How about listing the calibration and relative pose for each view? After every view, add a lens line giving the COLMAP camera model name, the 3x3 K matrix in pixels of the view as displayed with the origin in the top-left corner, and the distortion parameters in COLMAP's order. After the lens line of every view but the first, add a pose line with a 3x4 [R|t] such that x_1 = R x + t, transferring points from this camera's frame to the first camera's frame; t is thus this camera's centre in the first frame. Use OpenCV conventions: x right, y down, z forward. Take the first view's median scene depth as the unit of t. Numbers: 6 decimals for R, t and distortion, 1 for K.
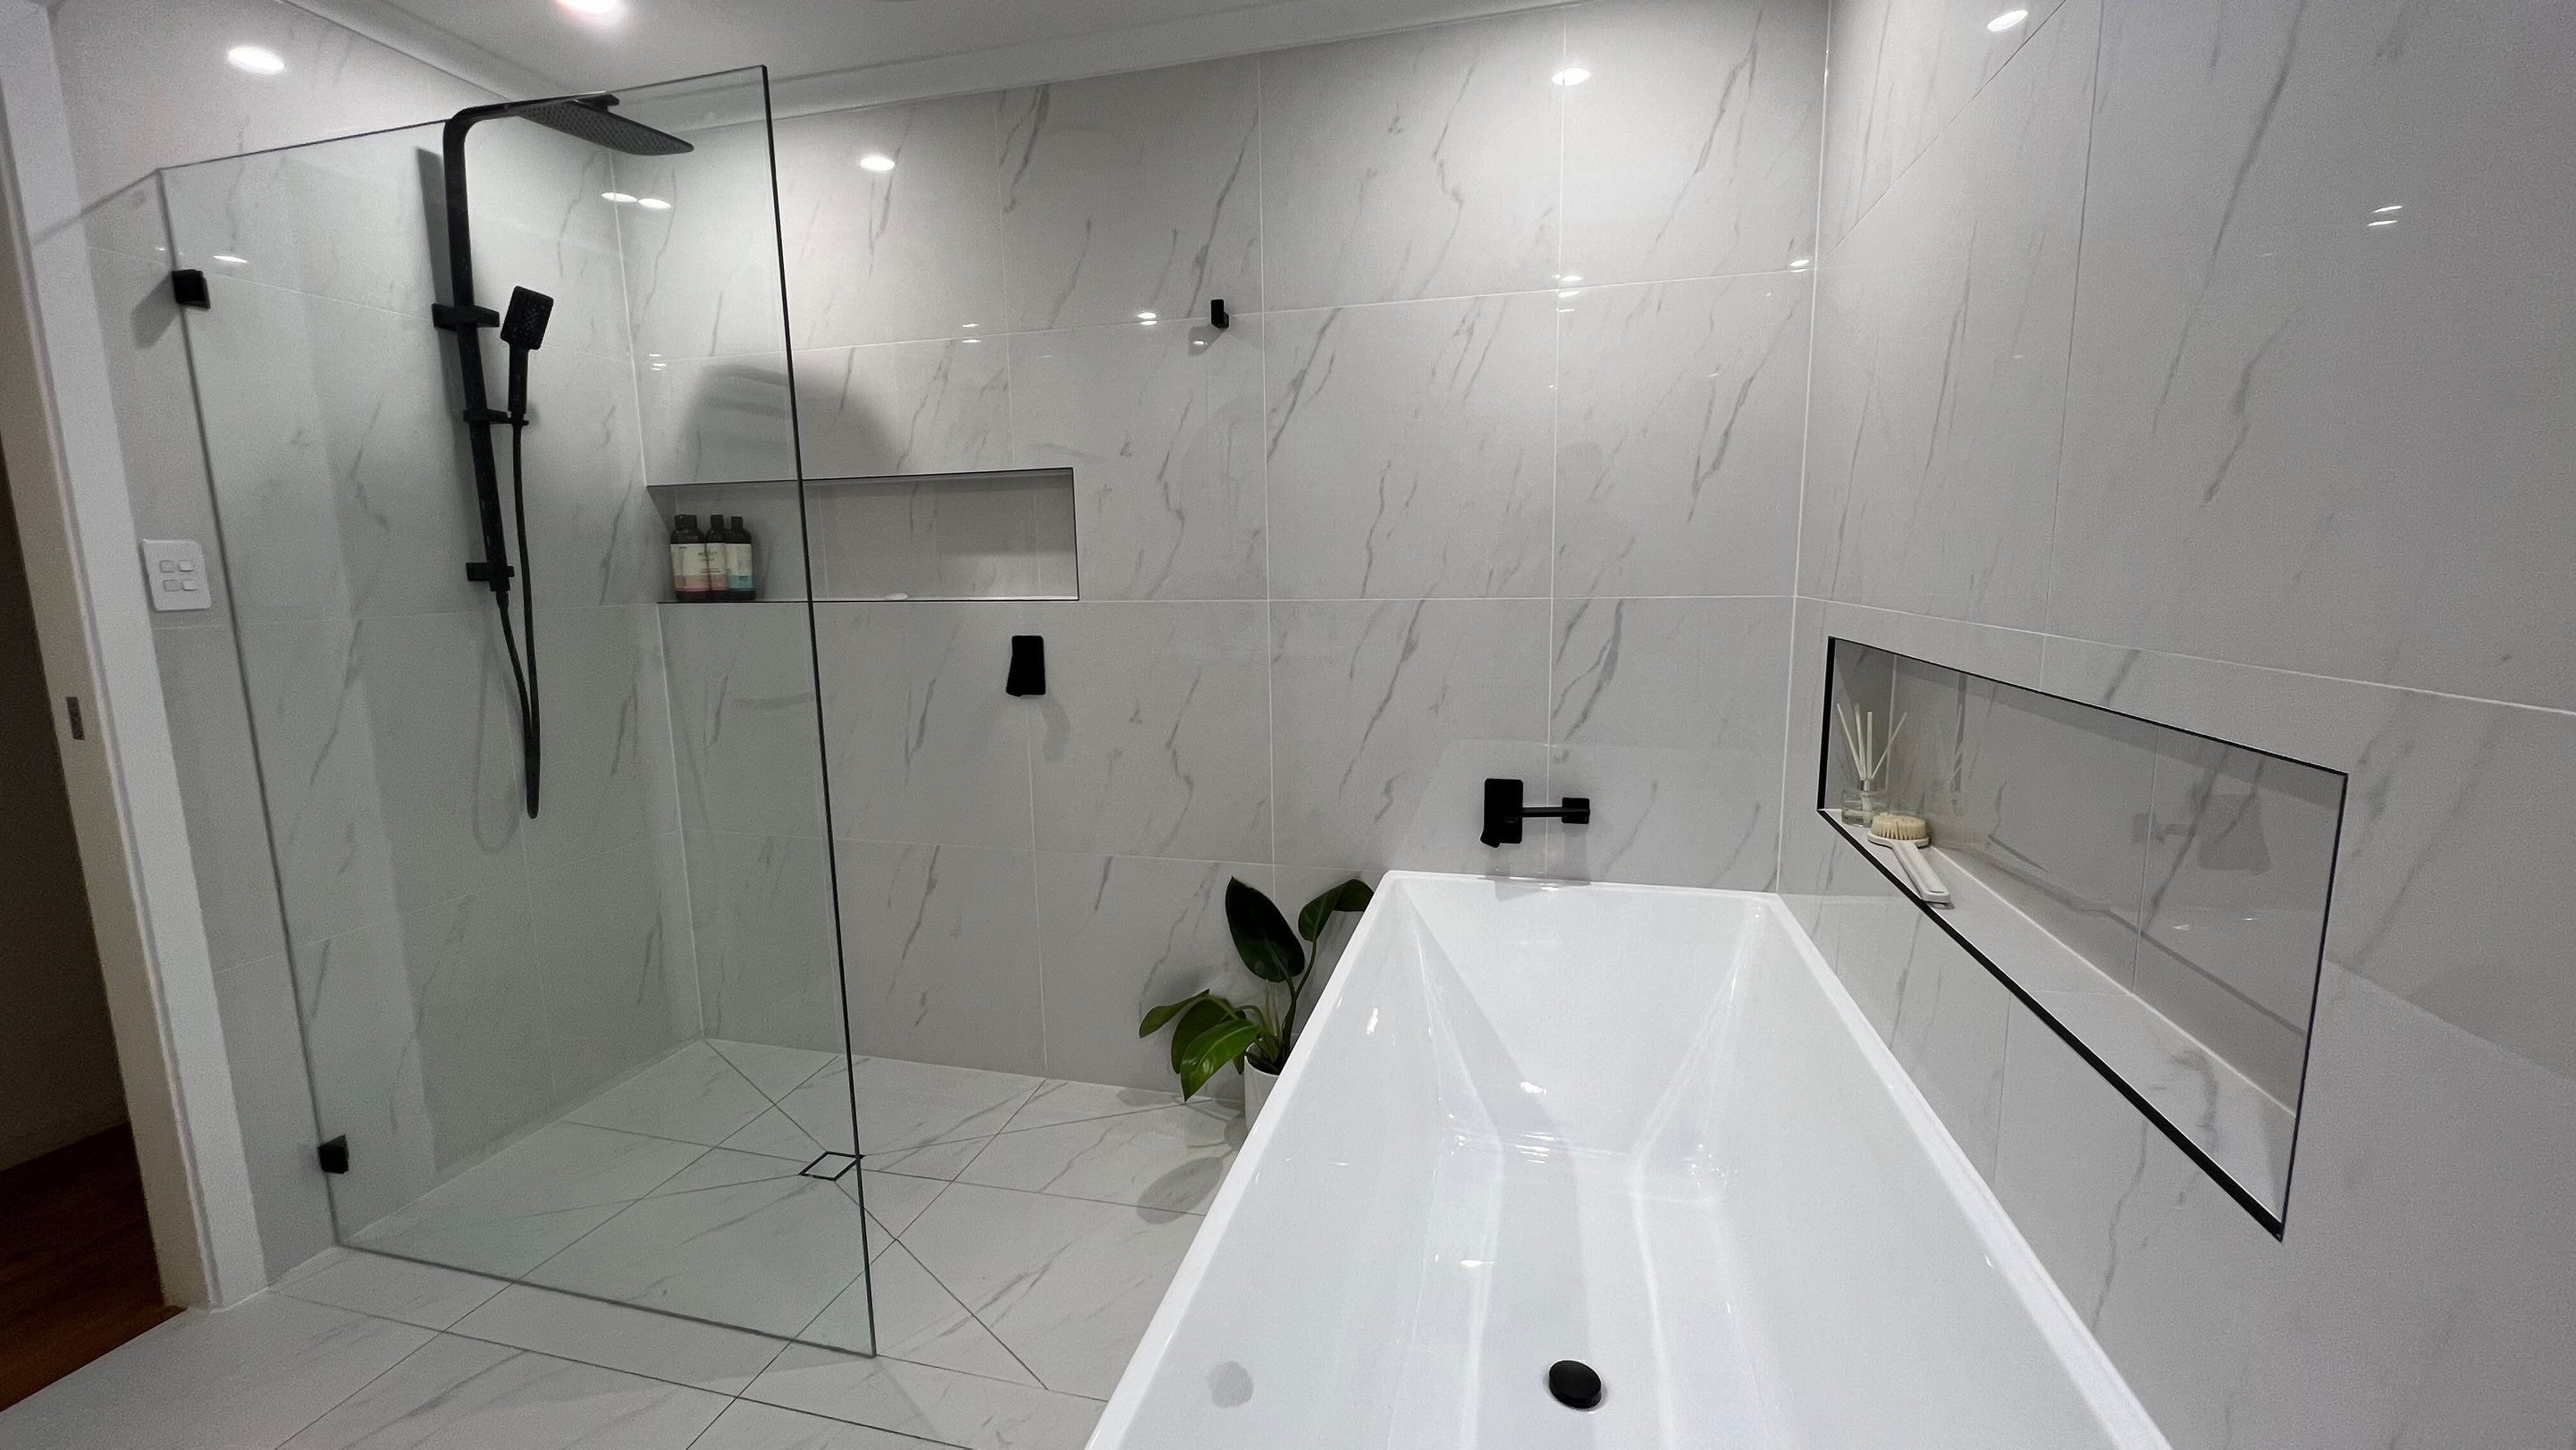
lens RADIAL K [[1031.4, 0, 1280.5], [0, 1031.4, 718.6], [0, 0, 1]] dist [-0.003664, 0.002023]
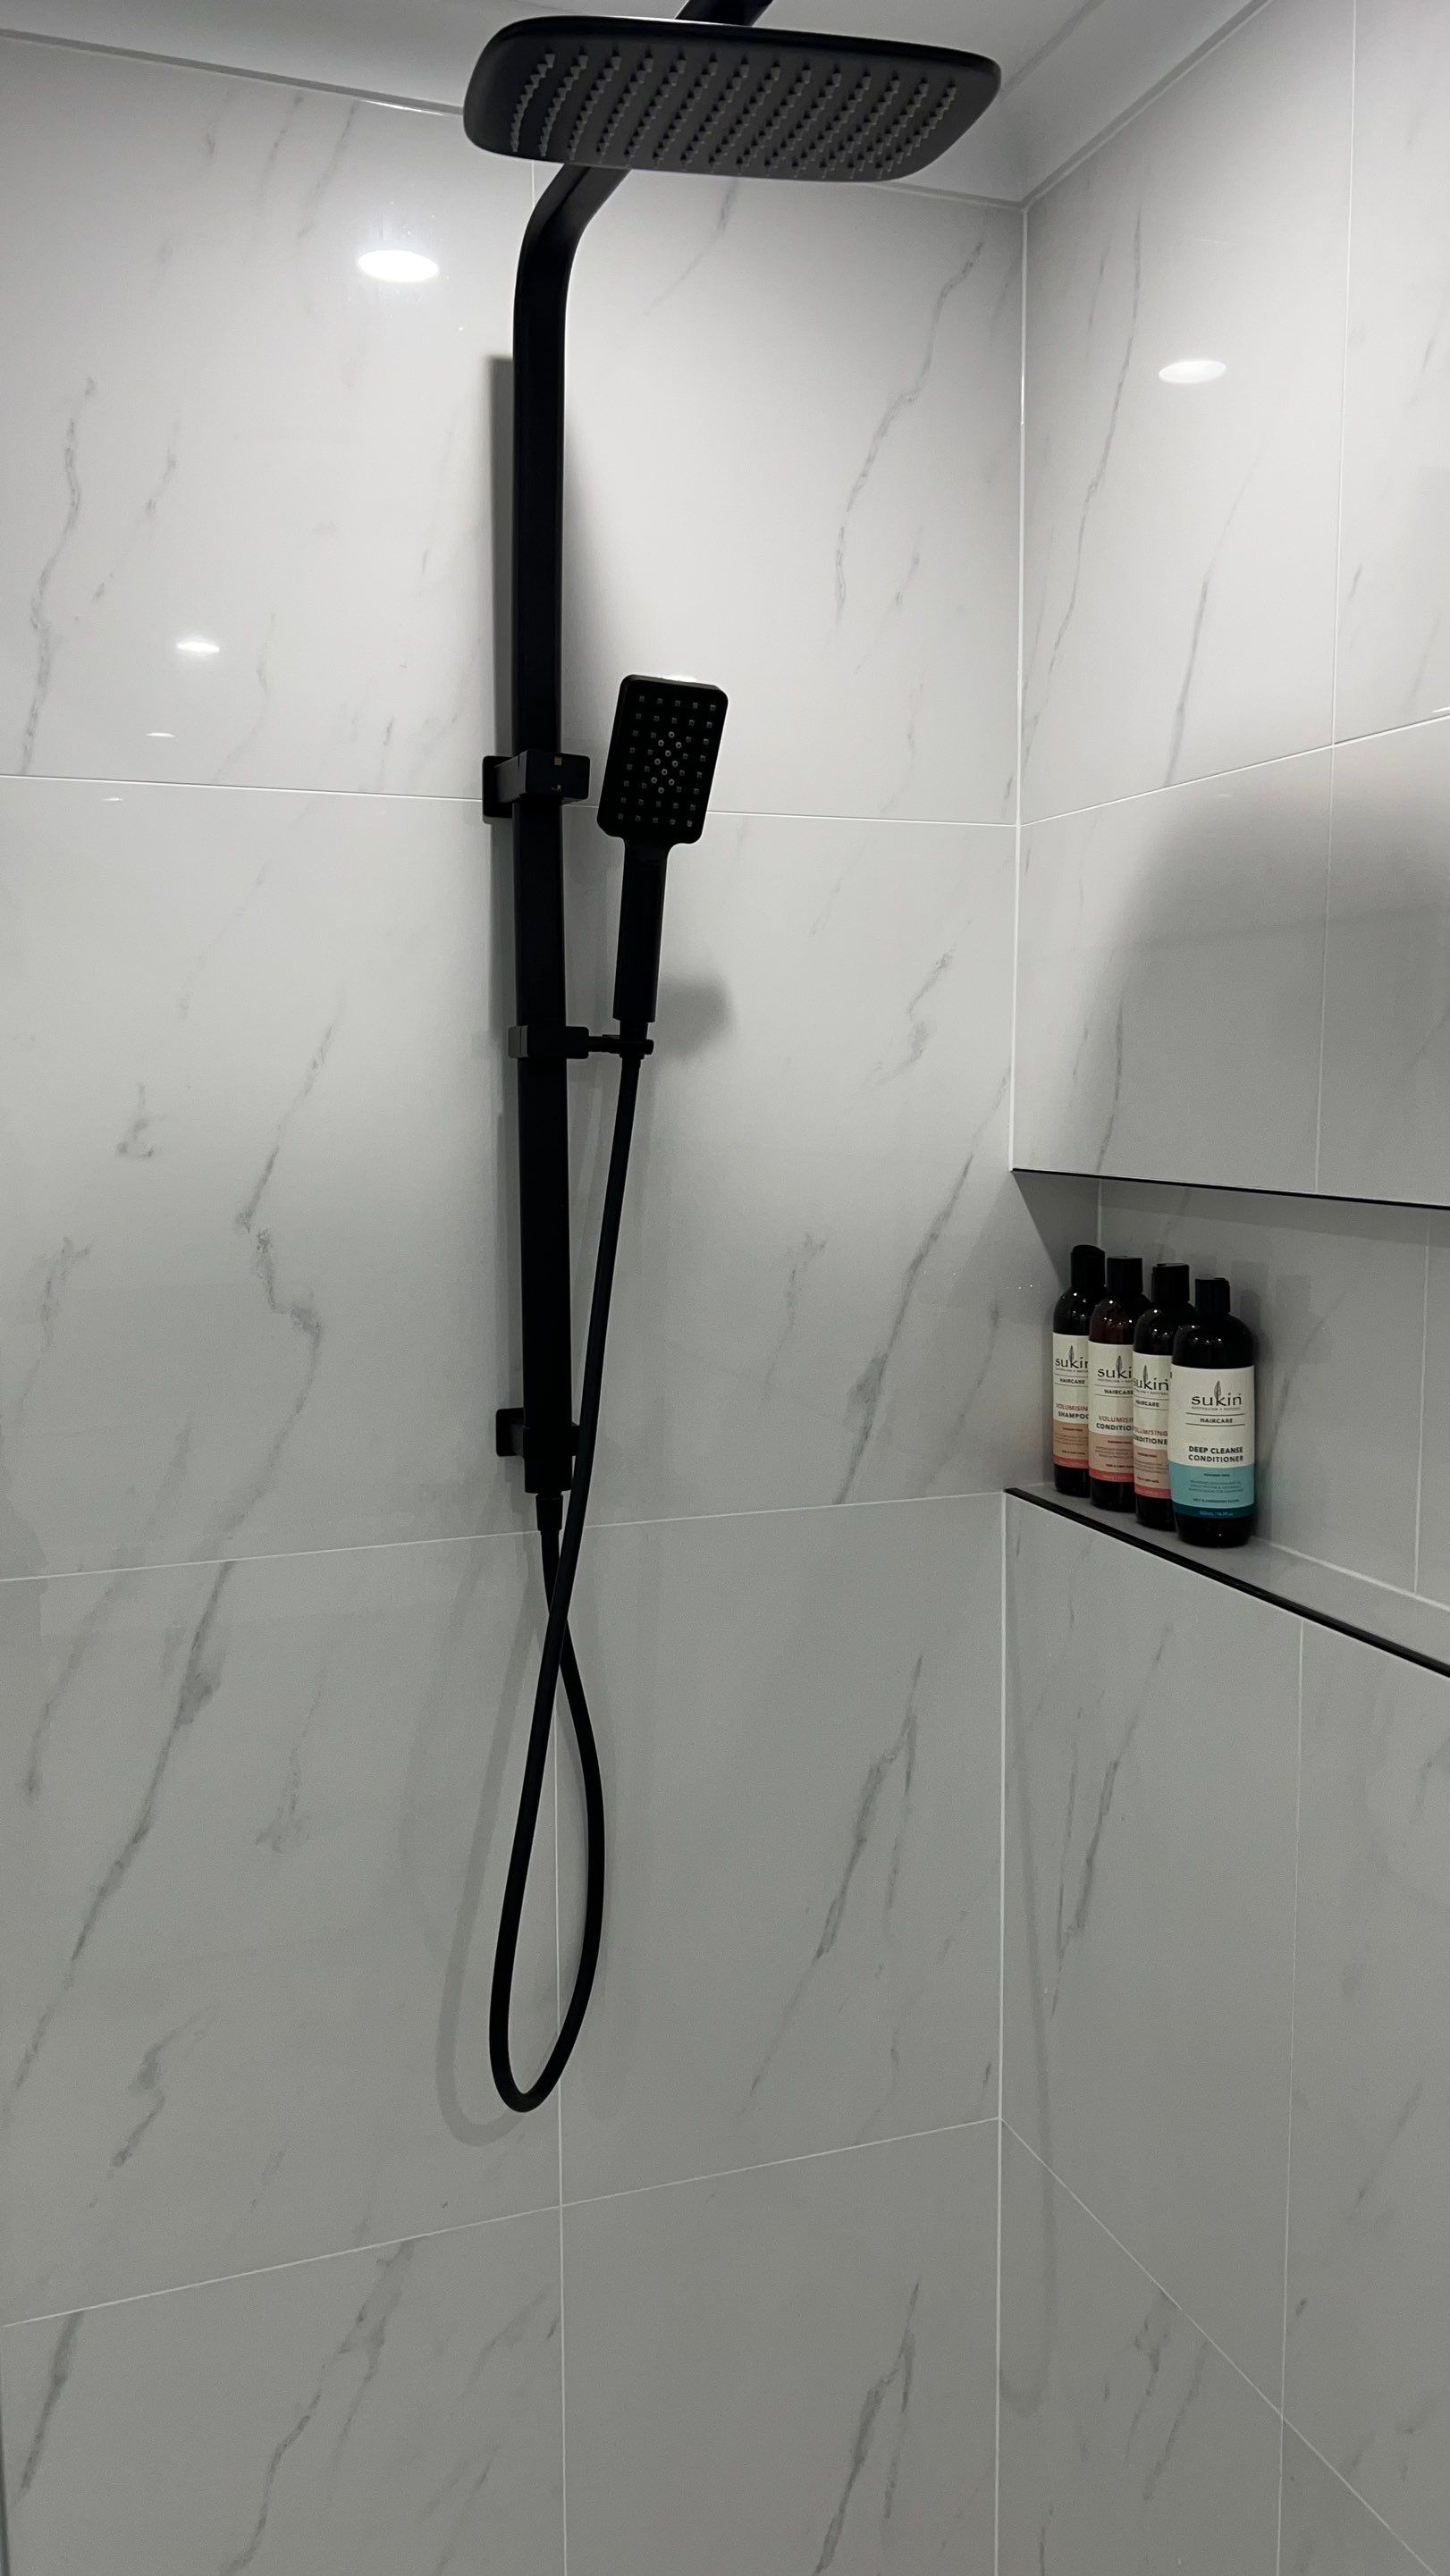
lens RADIAL K [[1943.0, 0, 744.8], [0, 1943.0, 1296.8], [0, 0, 1]] dist [0.065106, -0.085301]
pose [[0.573132, 0.104248, -0.812805, -0.147556], [-0.128442, 0.991044, 0.036540, -0.239960], [0.809335, 0.083456, 0.581389, 0.665619]]
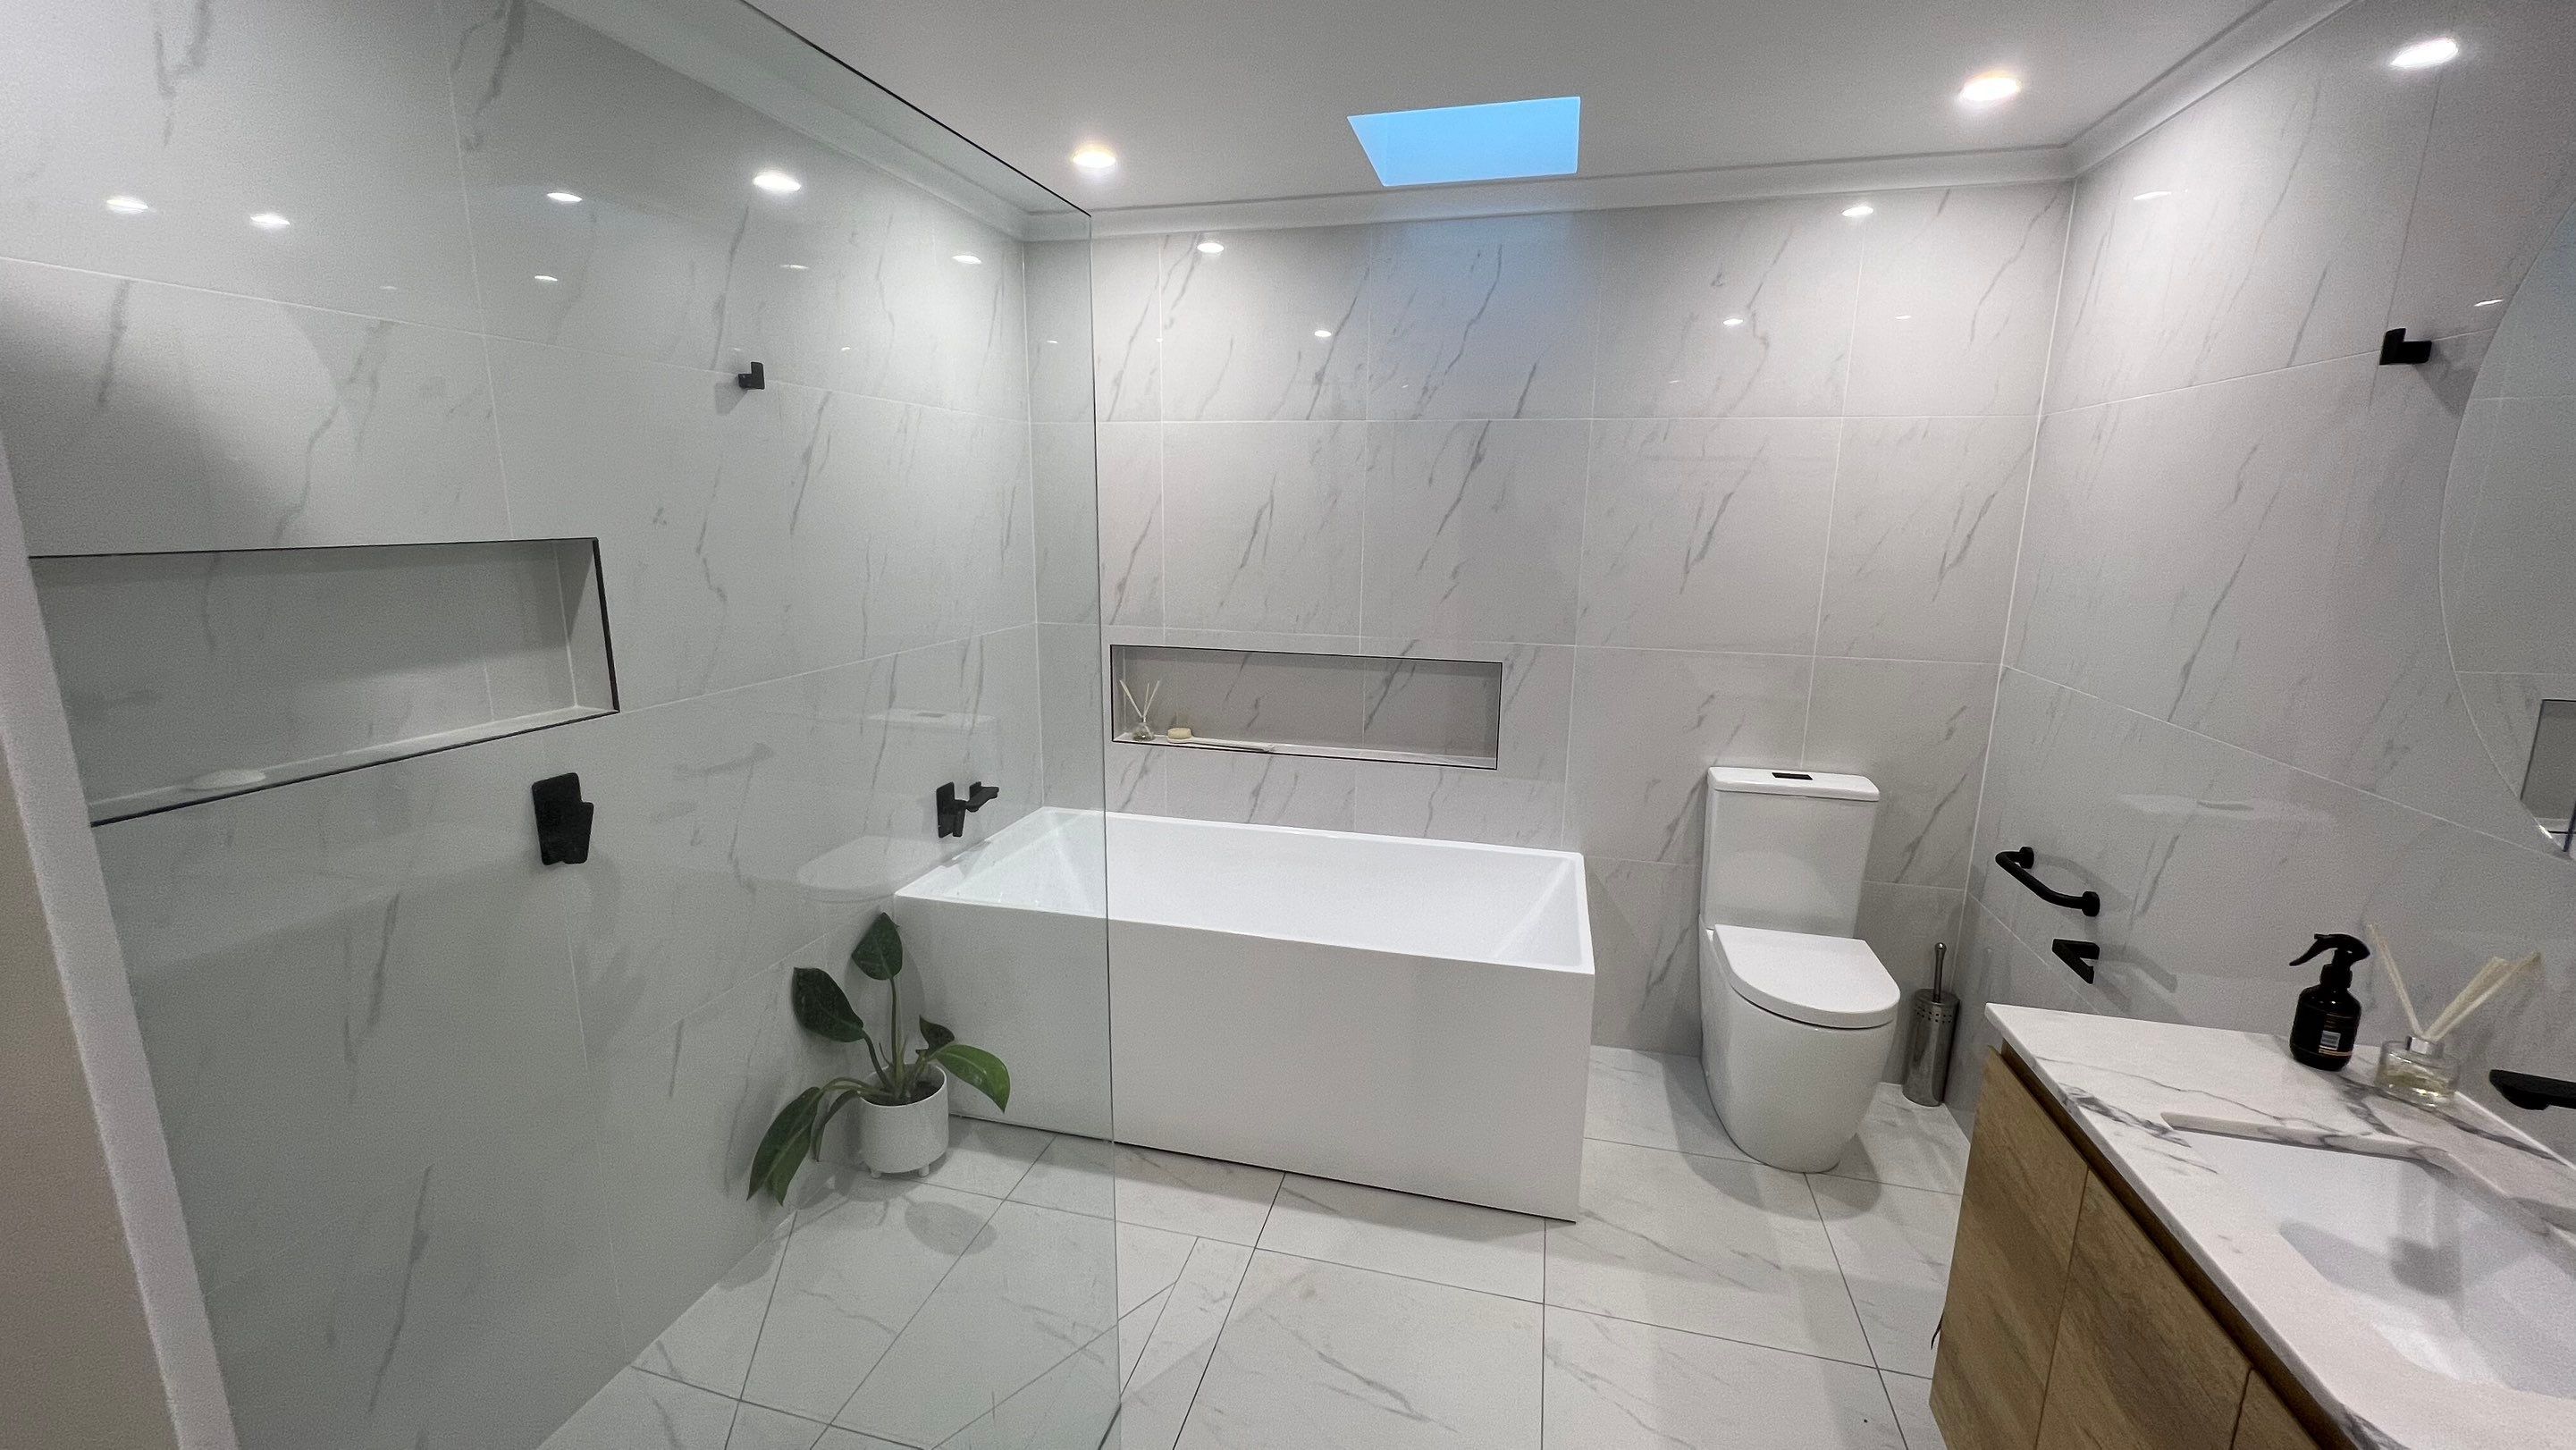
lens RADIAL K [[1031.4, 0, 1278.9], [0, 1031.4, 719.7], [0, 0, 1]] dist [-0.003664, 0.002023]
pose [[0.001518, -0.187684, 0.982228, -1.040193], [0.138212, 0.972842, 0.185677, -0.203374], [-0.990402, 0.135474, 0.027417, 0.558342]]
